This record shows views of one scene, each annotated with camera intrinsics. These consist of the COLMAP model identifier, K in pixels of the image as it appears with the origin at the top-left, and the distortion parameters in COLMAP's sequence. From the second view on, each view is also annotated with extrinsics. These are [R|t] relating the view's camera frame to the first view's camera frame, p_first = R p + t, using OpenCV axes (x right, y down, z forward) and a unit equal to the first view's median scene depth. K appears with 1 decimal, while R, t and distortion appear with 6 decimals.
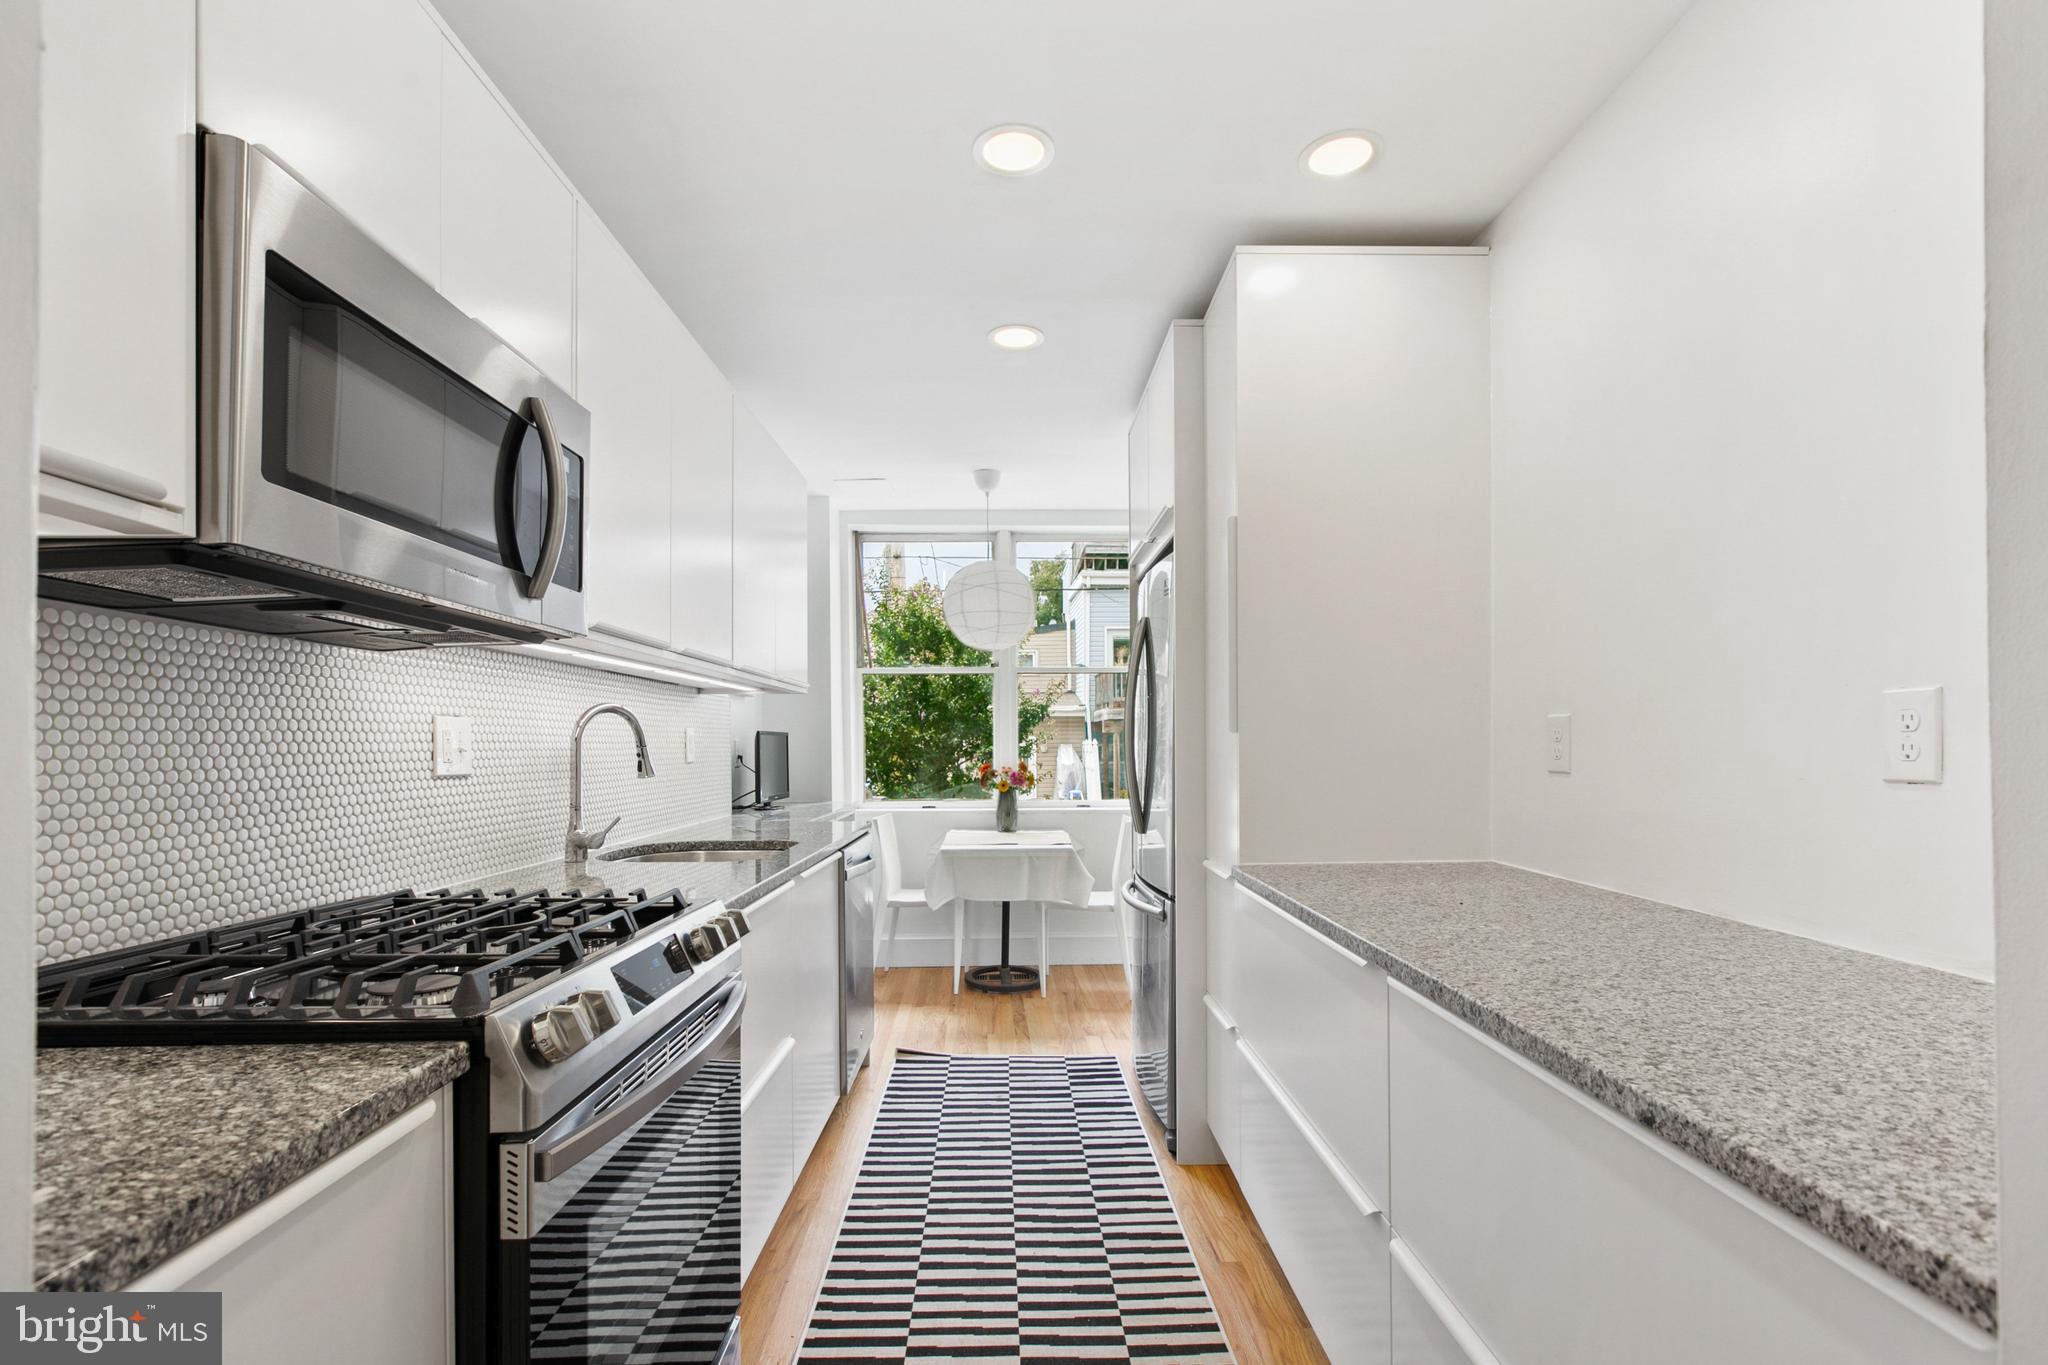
lens RADIAL K [[929.2, 0, 1015.4], [0, 929.2, 728.0], [0, 0, 1]] dist [0.003502, -0.000096]
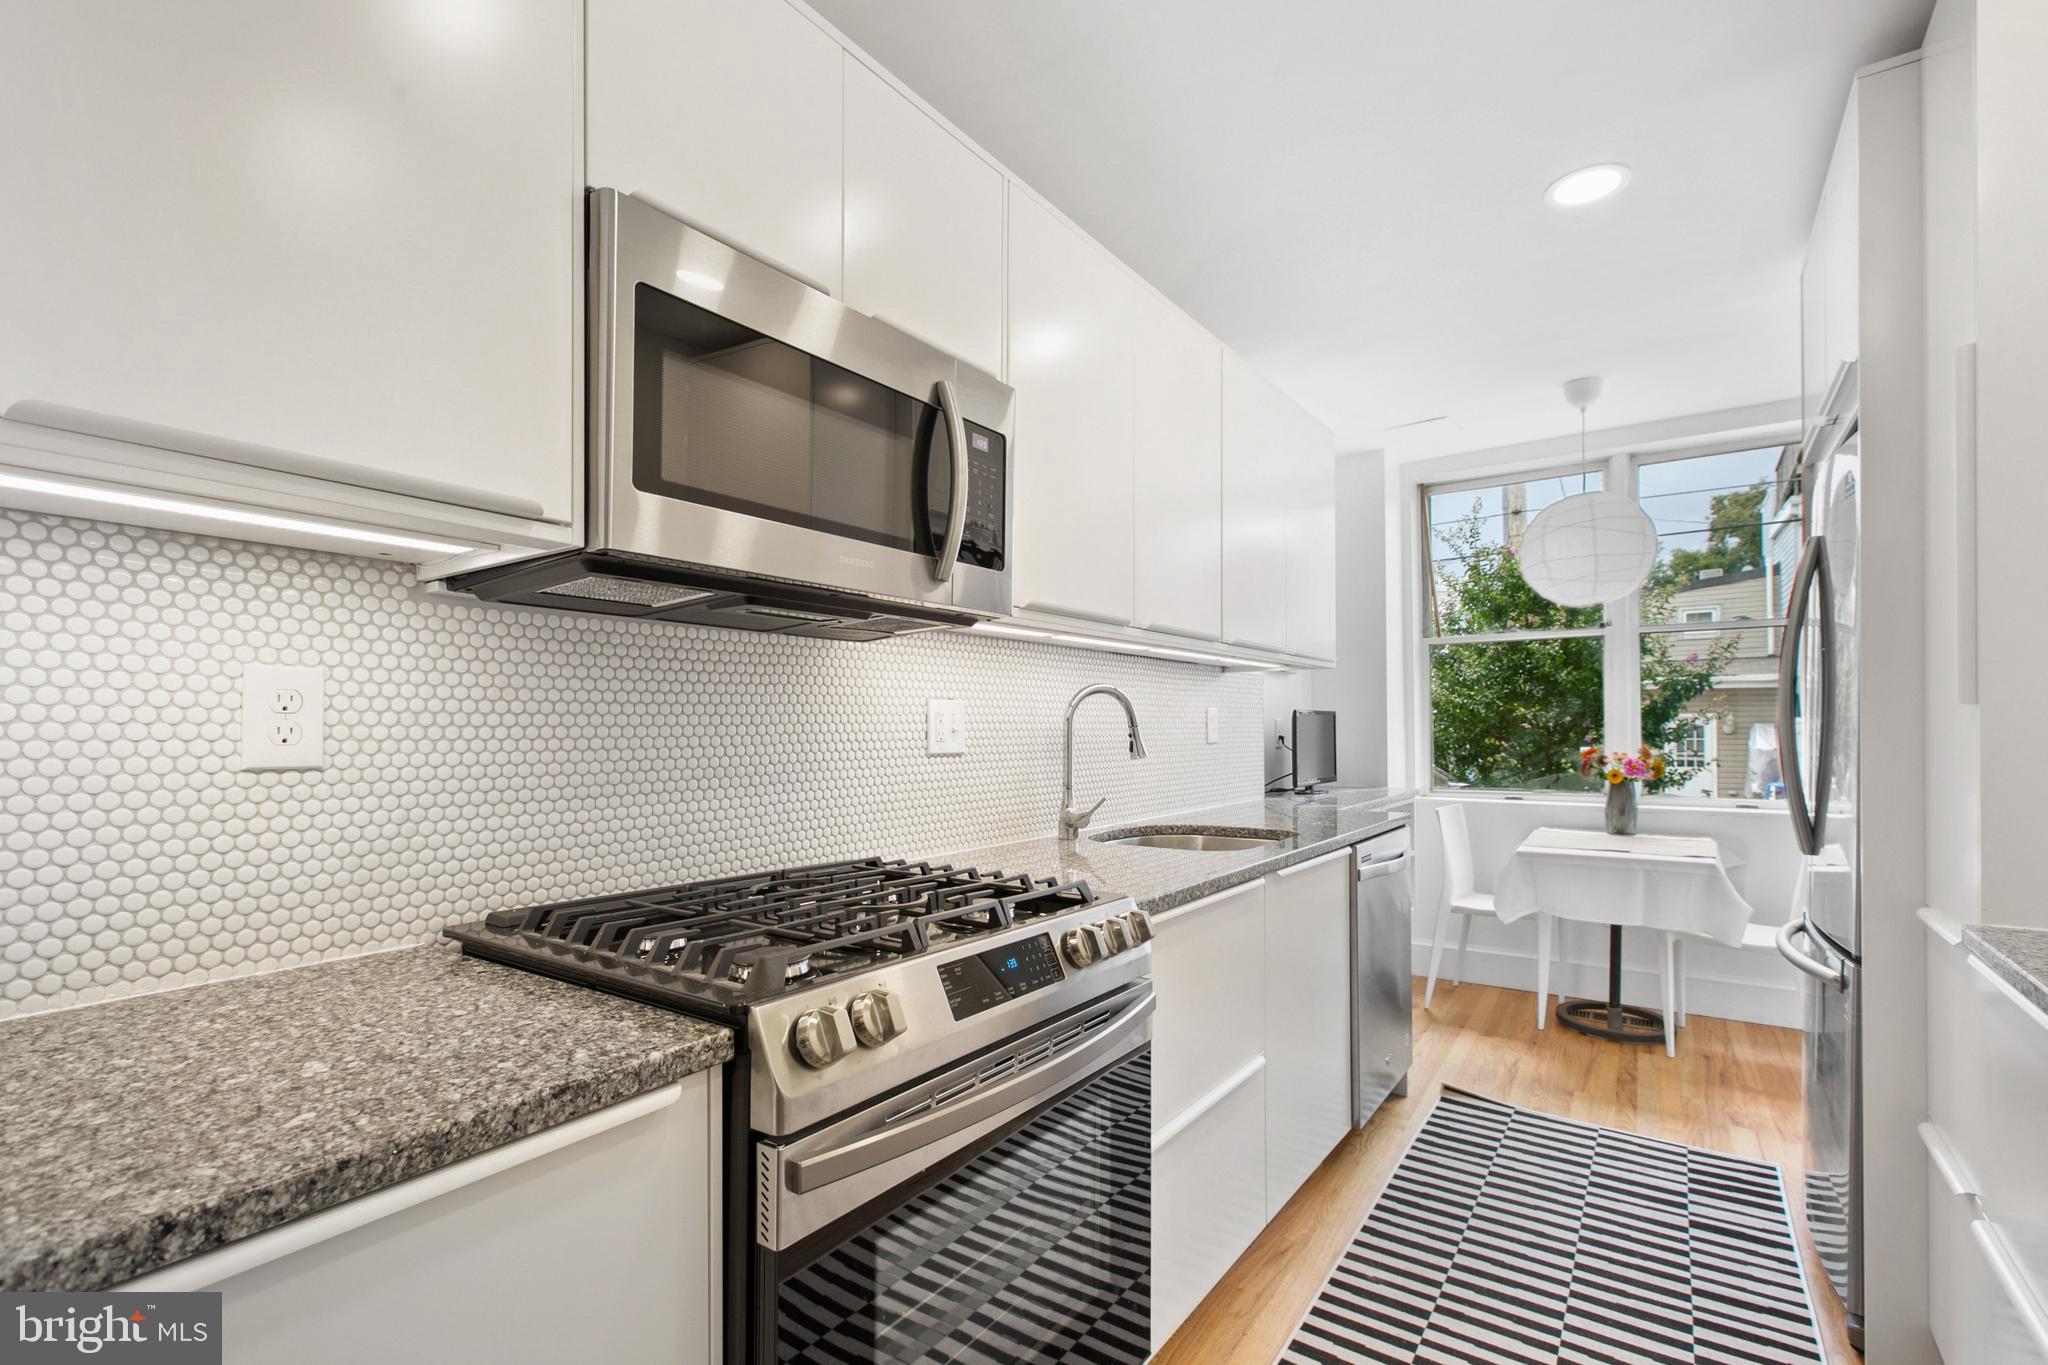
lens RADIAL K [[919.7, 0, 1025.9], [0, 919.7, 713.6], [0, 0, 1]] dist [0.006379, -0.000462]
pose [[0.810671, -0.008008, -0.585447, 0.077075], [0.011629, 0.999929, 0.002427, 0.001905], [0.585386, -0.008776, 0.810707, 0.132756]]
